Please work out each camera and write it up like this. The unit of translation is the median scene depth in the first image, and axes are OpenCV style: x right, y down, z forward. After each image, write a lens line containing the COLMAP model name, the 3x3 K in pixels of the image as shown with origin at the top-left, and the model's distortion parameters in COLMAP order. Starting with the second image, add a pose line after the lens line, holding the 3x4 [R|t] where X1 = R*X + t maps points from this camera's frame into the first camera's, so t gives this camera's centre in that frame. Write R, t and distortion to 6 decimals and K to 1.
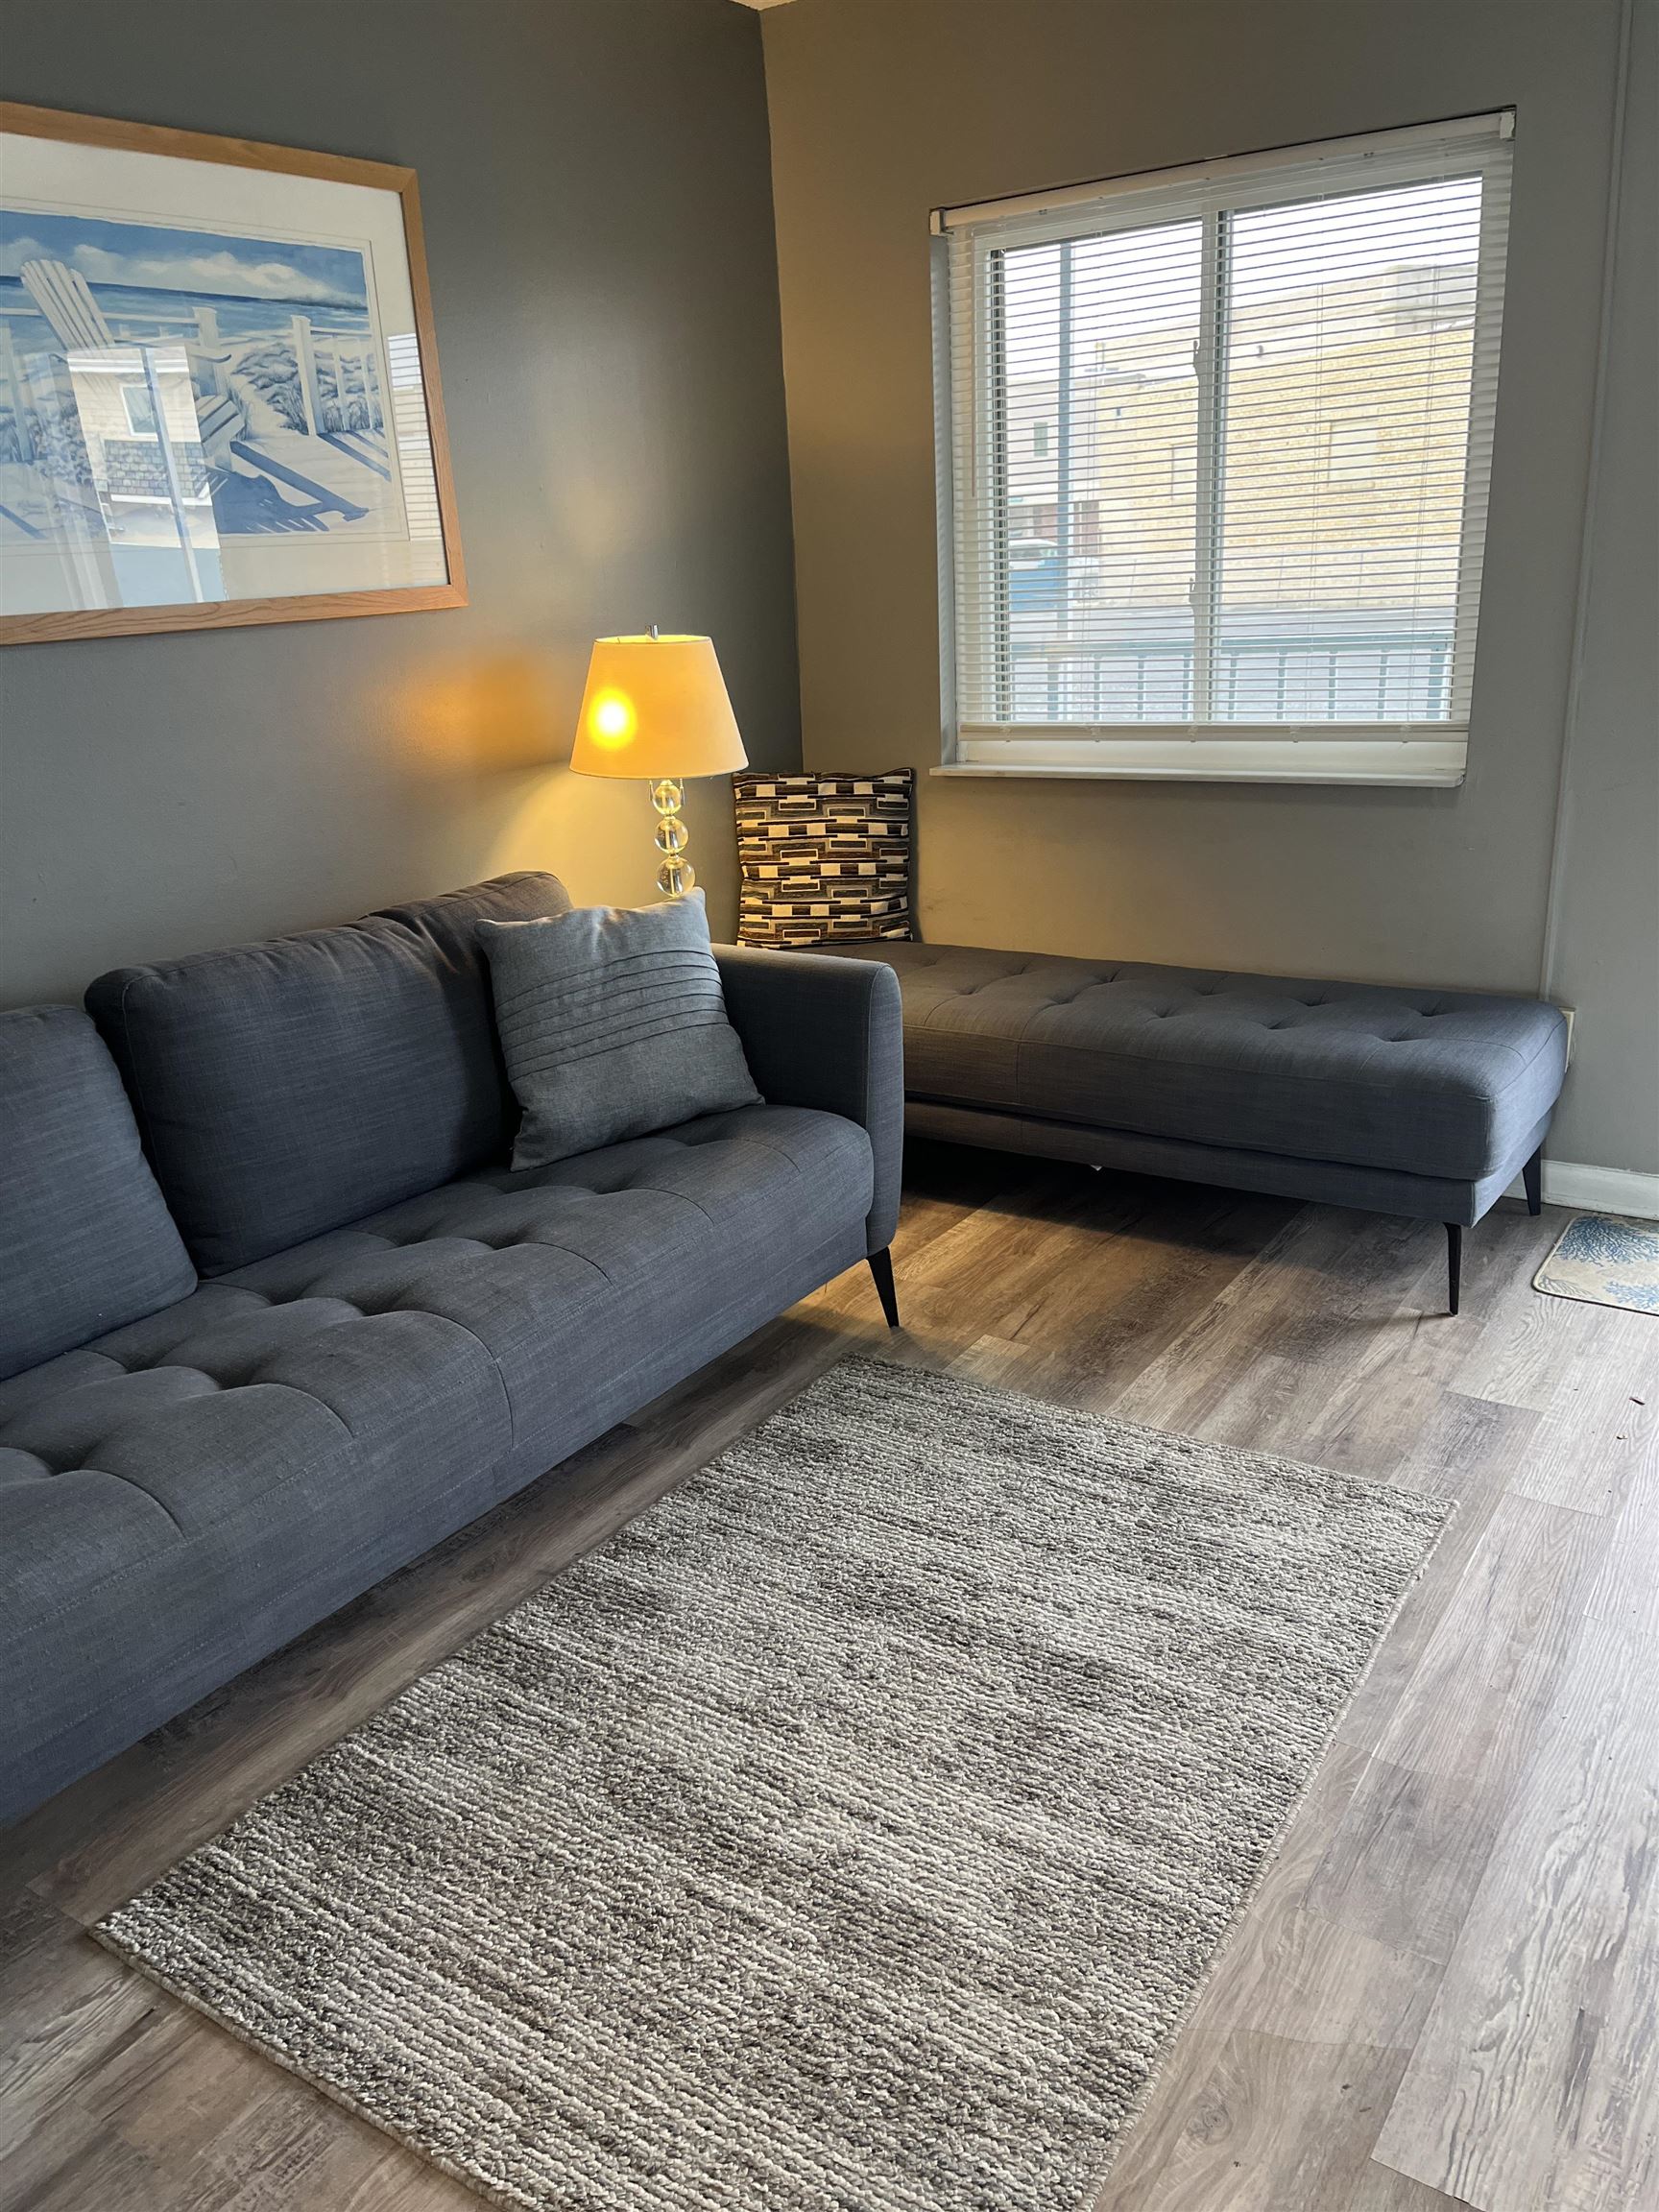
lens RADIAL K [[1674.4, 0, 826.5], [0, 1674.4, 1115.1], [0, 0, 1]] dist [0.073766, -0.087181]
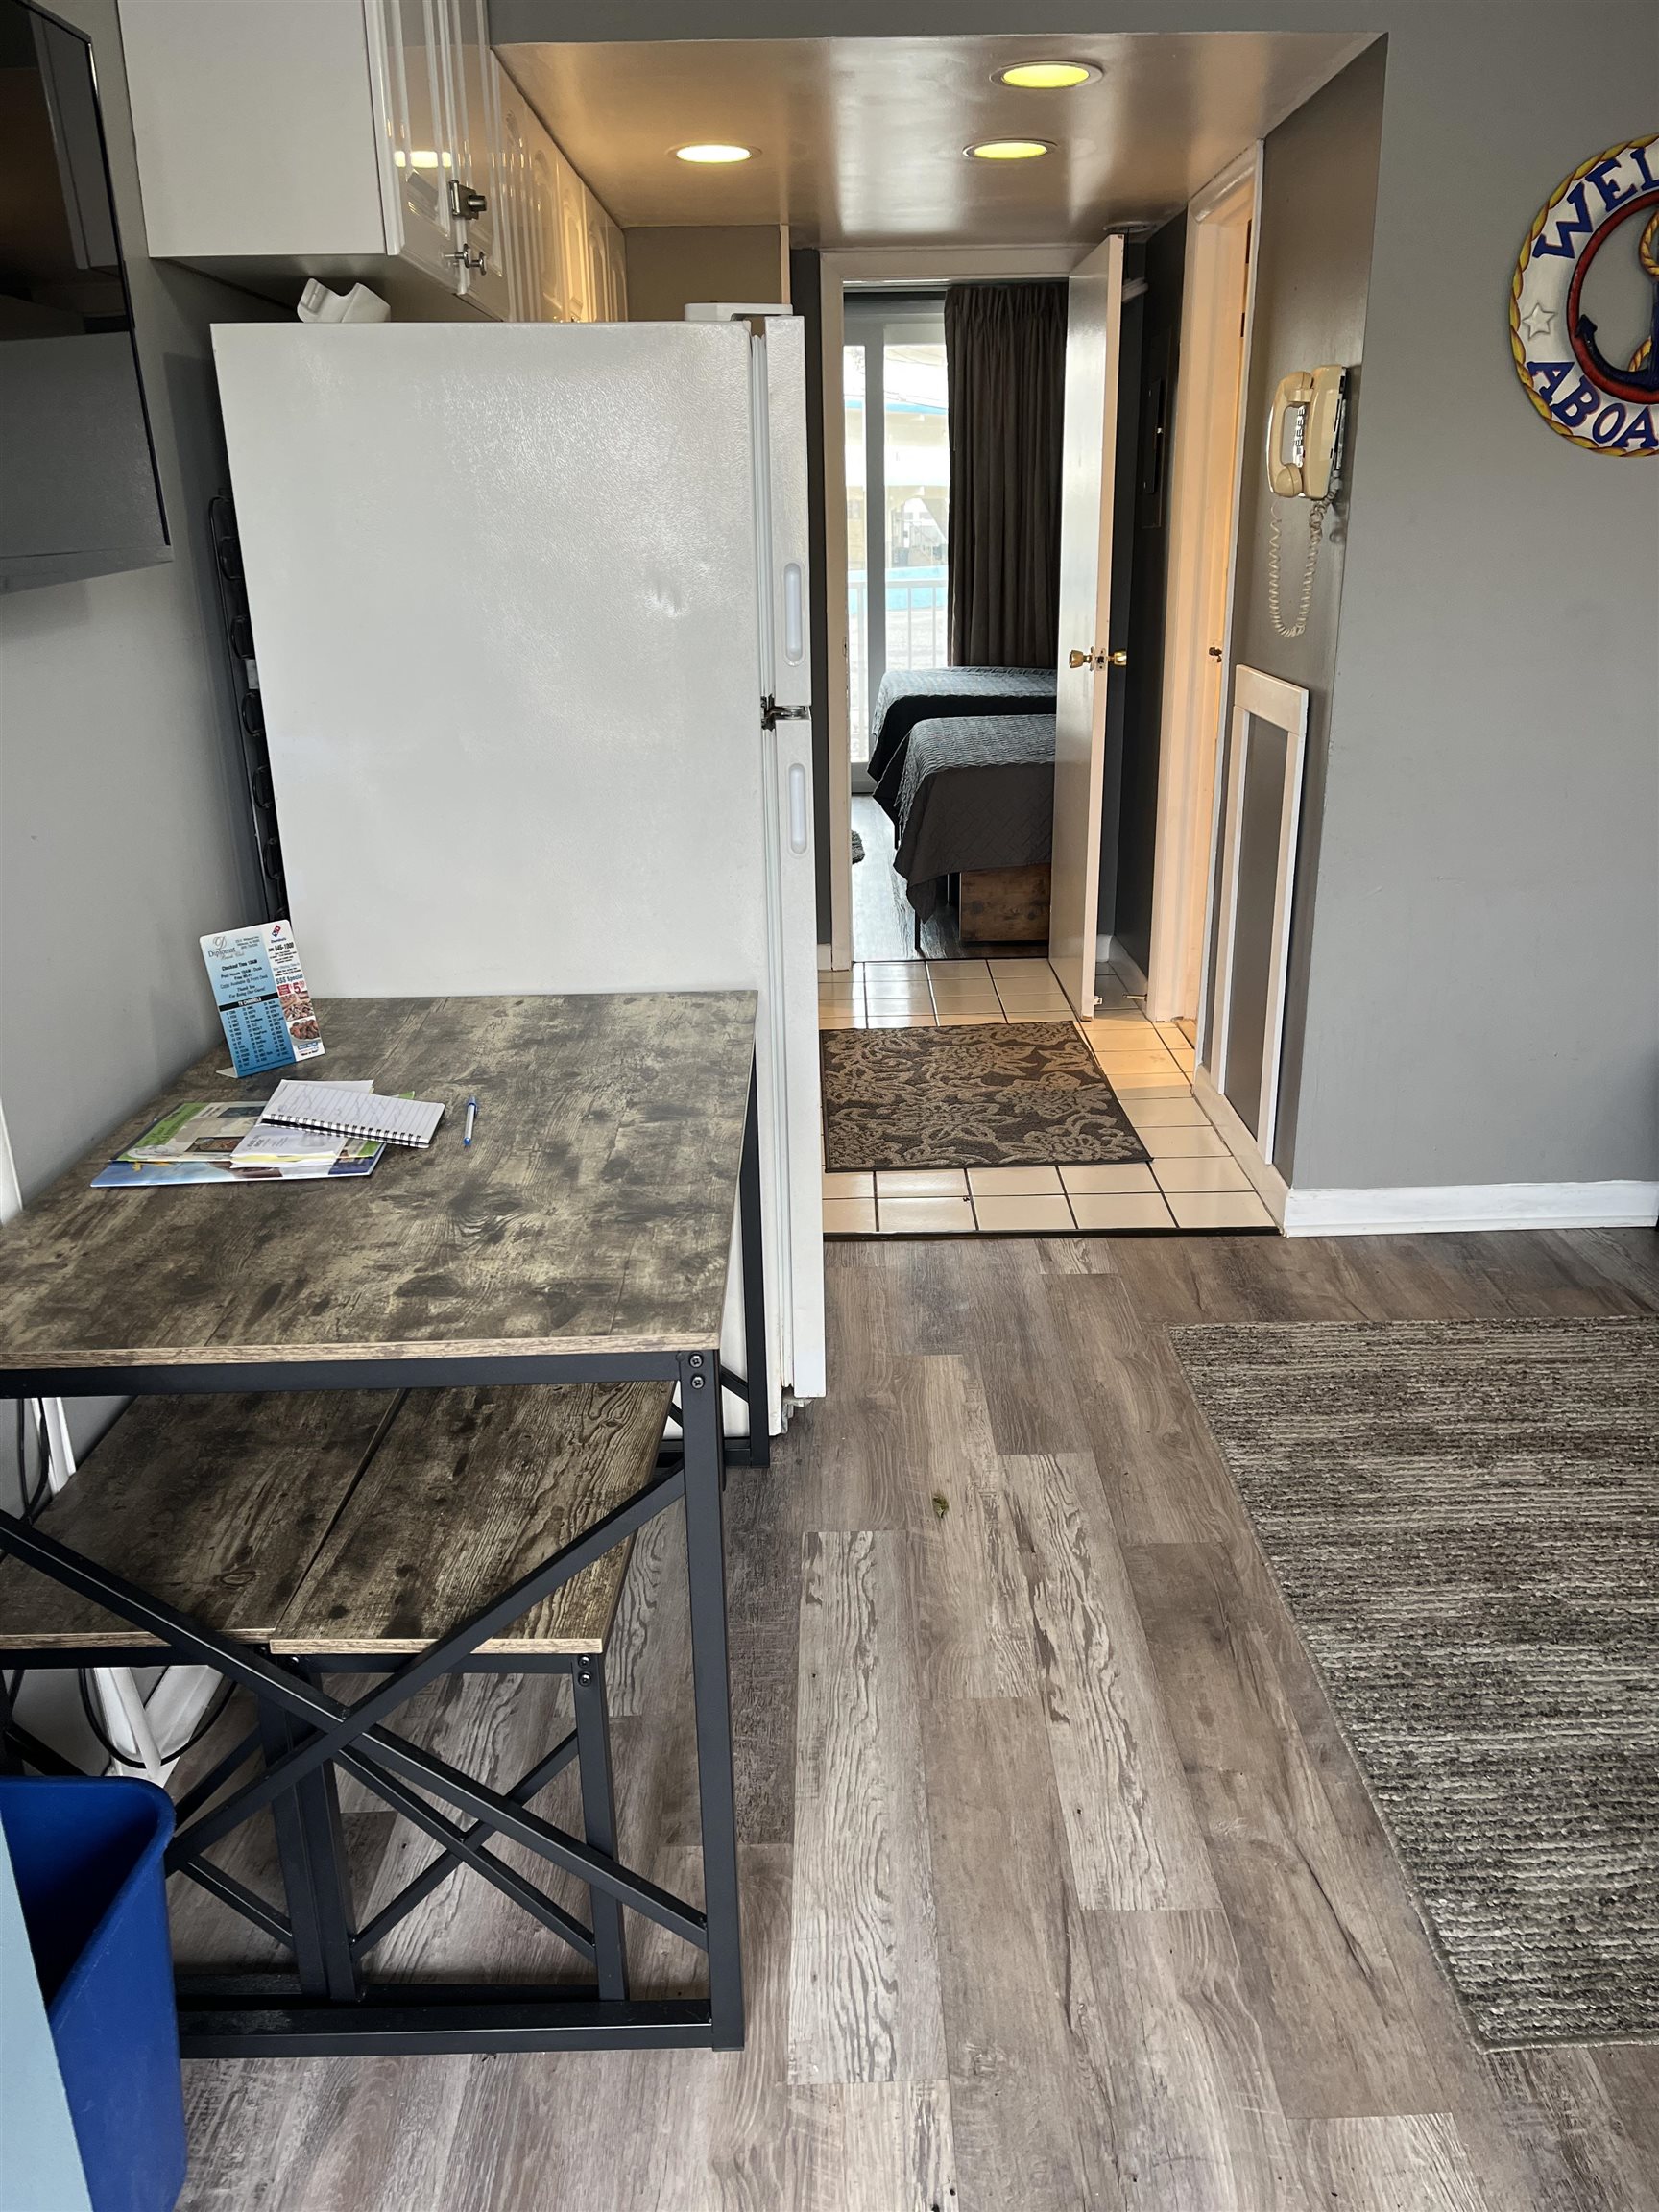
lens RADIAL K [[1674.4, 0, 831.9], [0, 1674.4, 1109.5], [0, 0, 1]] dist [0.073766, -0.087181]
pose [[-0.828270, 0.251268, -0.500832, 0.746146], [-0.115451, 0.798112, 0.591345, -0.384320], [0.548306, 0.547615, -0.632043, 0.983499]]
